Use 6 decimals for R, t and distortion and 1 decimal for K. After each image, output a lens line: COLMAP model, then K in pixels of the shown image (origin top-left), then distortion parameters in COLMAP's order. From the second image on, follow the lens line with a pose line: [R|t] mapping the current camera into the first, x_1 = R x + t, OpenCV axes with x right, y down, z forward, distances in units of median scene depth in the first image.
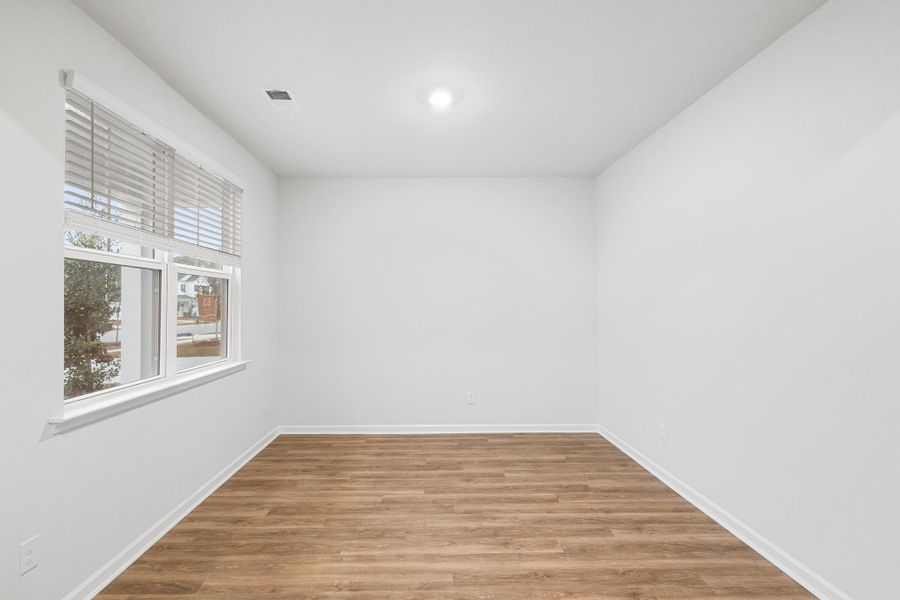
lens RADIAL K [[453.7, 0, 461.7], [0, 453.7, 300.6], [0, 0, 1]] dist [0.008369, -0.001871]
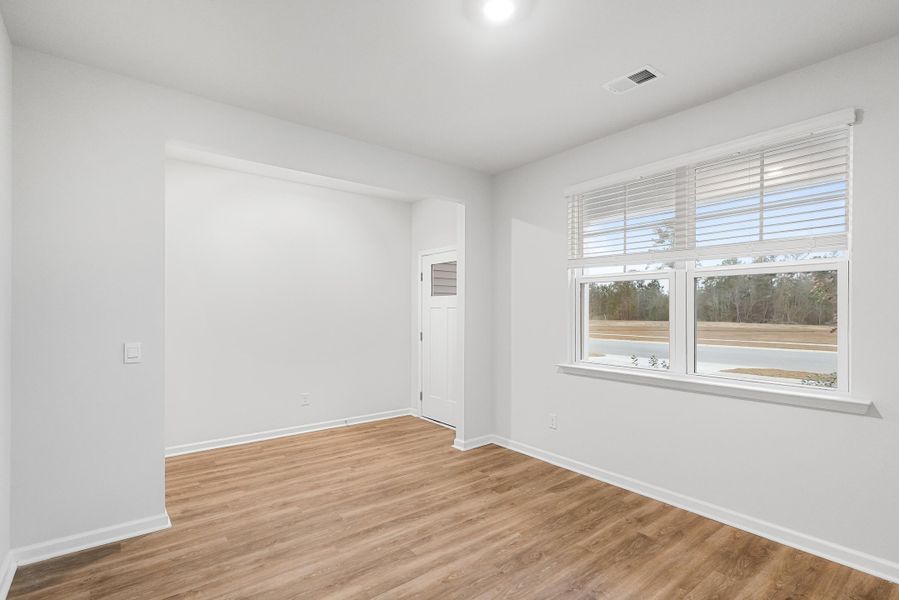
lens RADIAL K [[453.2, 0, 461.2], [0, 453.2, 300.6], [0, 0, 1]] dist [0.008369, -0.001871]
pose [[-0.826216, -0.010181, -0.563262, 0.365061], [0.002937, 0.999745, -0.022378, 0.010036], [0.563346, -0.020143, -0.825975, 1.407004]]
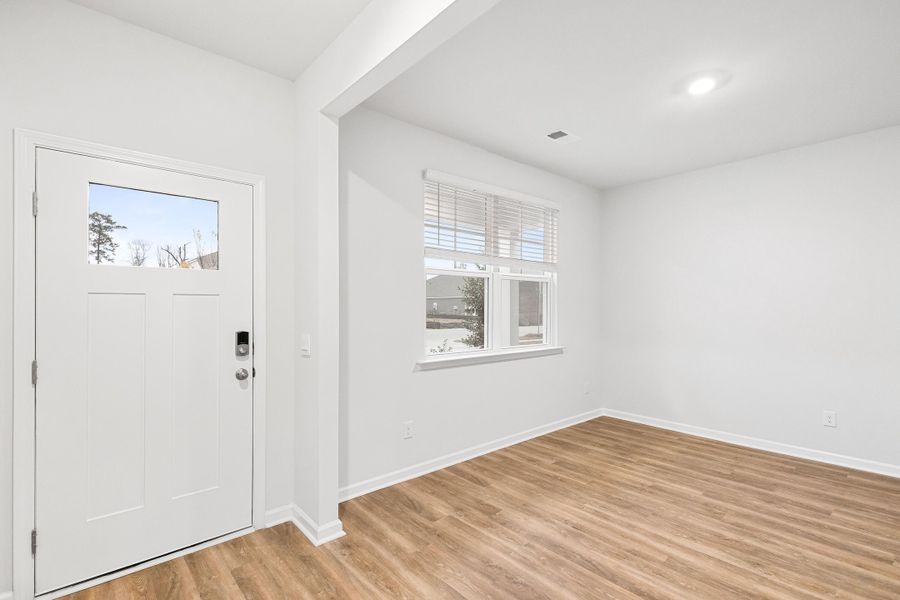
lens RADIAL K [[443.7, 0, 434.2], [0, 443.7, 306.9], [0, 0, 1]] dist [0.000807, -0.001446]
pose [[0.610869, 0.002879, -0.791726, 0.322079], [0.004556, 0.999964, 0.007151, 0.014801], [0.791719, -0.007976, 0.610834, -0.026615]]
